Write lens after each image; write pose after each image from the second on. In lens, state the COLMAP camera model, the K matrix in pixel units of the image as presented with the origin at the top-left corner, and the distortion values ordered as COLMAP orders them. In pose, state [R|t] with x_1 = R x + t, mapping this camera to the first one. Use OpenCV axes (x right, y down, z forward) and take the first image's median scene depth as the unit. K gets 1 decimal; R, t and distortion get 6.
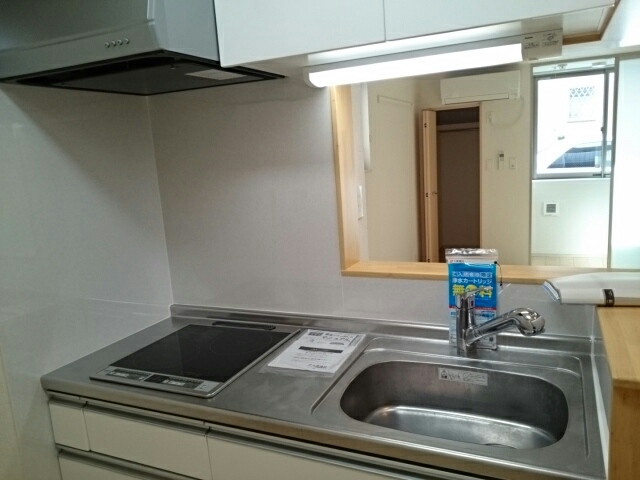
lens RADIAL K [[504.4, 0, 317.1], [0, 504.4, 239.8], [0, 0, 1]] dist [0.017484, -0.002257]
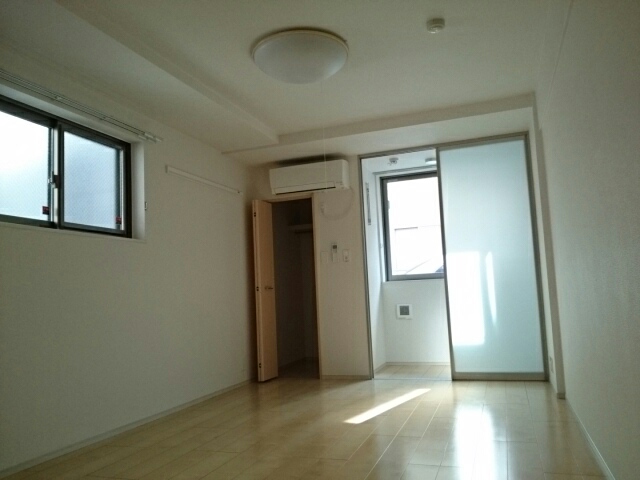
lens RADIAL K [[504.4, 0, 319.3], [0, 504.4, 240.4], [0, 0, 1]] dist [0.017484, -0.002257]
pose [[0.996936, 0.024864, 0.074165, 0.265489], [-0.003220, 0.960378, -0.278681, 0.081623], [-0.078156, 0.277589, 0.957516, 0.104295]]
